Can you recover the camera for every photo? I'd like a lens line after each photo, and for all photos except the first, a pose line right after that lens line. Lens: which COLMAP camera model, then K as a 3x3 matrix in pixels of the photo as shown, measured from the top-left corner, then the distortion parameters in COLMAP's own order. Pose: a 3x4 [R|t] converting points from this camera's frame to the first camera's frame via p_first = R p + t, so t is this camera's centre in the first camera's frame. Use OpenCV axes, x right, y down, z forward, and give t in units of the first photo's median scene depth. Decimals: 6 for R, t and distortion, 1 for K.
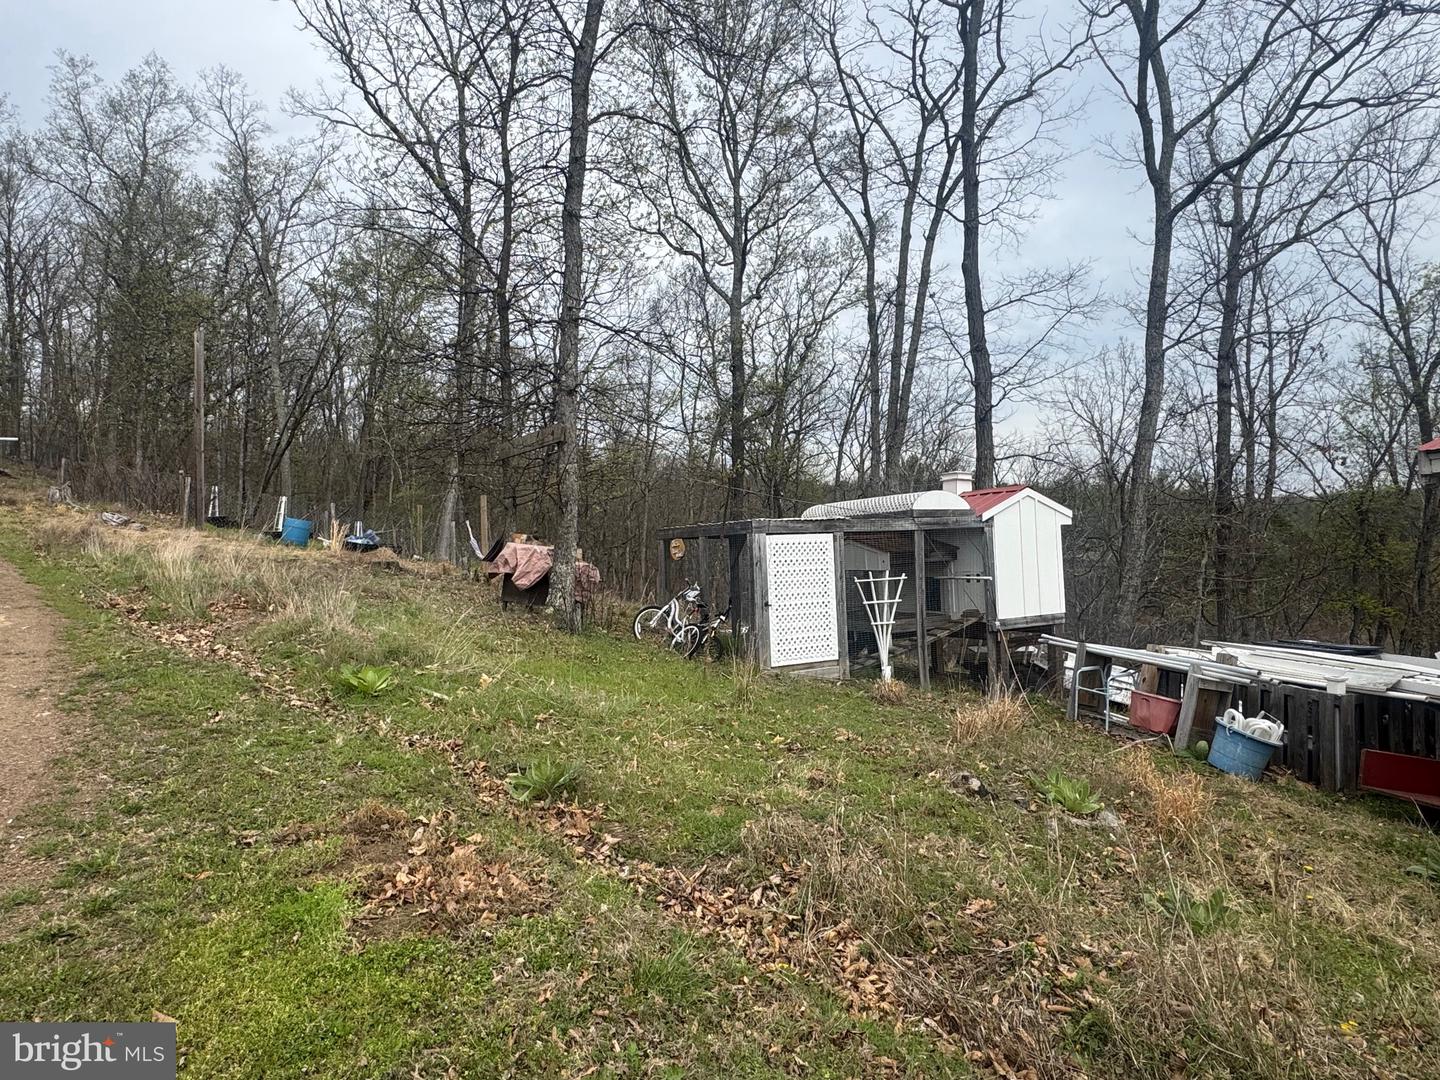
lens RADIAL K [[881.8, 0, 720.0], [0, 881.8, 540.0], [0, 0, 1]] dist [0.004316, 0.002137]
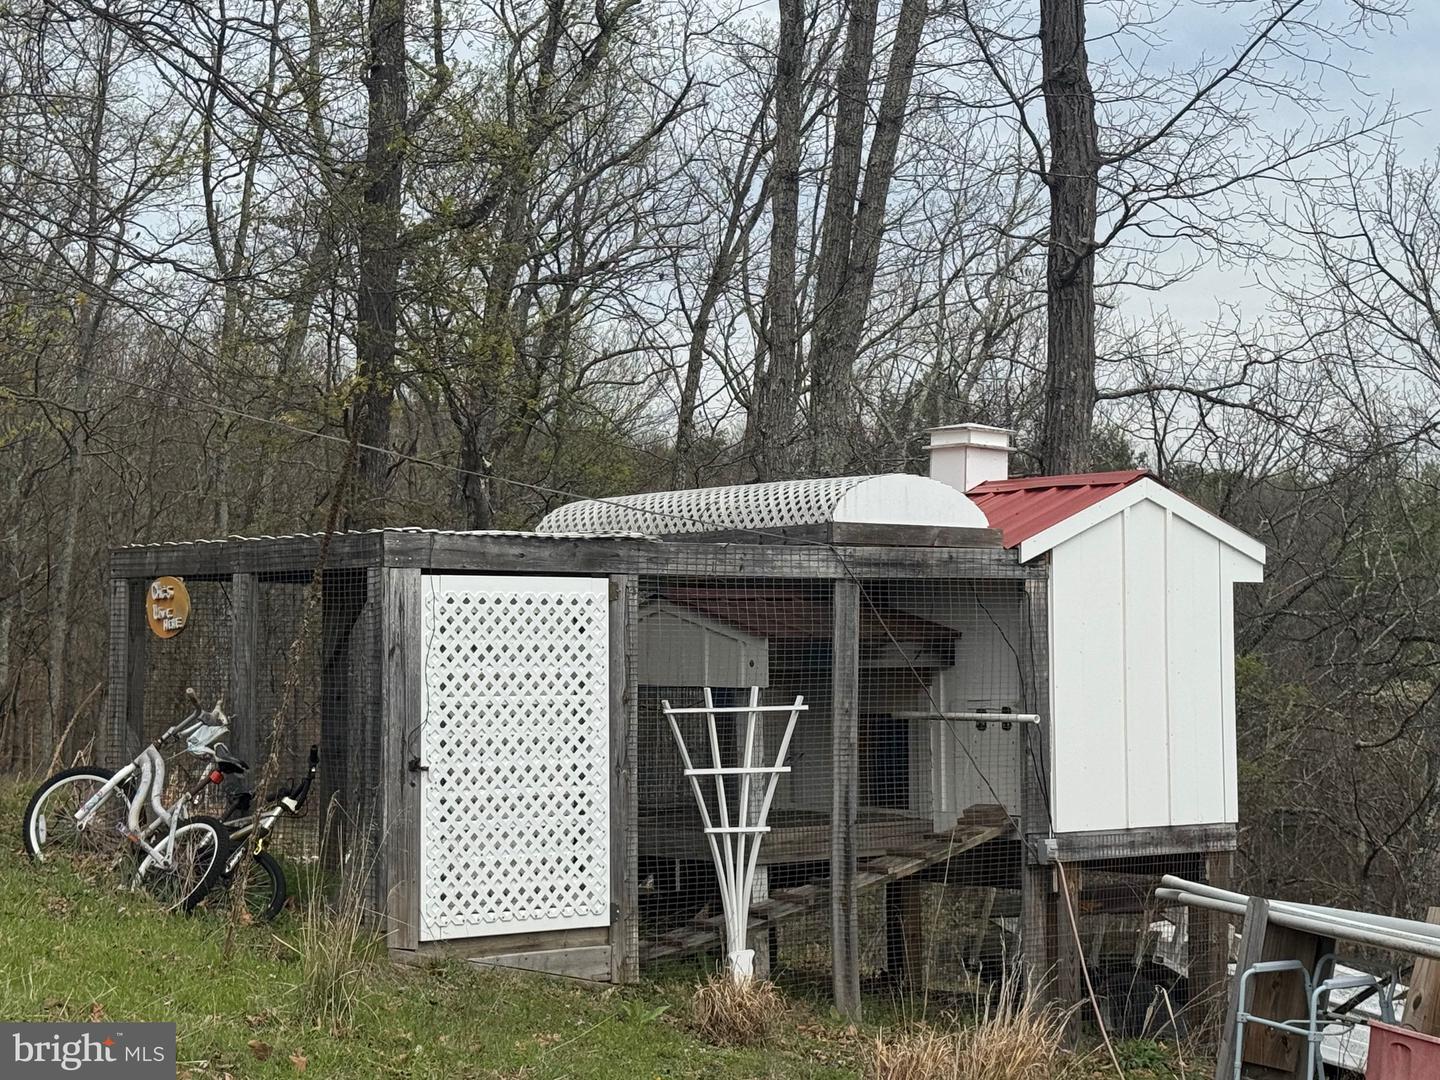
lens RADIAL K [[2743.7, 0, 720.0], [0, 2743.7, 540.0], [0, 0, 1]] dist [0.183211, 0.065528]
pose [[0.988613, 0.042849, 0.144252, 0.008204], [-0.039062, 0.998816, -0.028988, 0.006943], [-0.145324, 0.023023, 0.989116, -0.108855]]
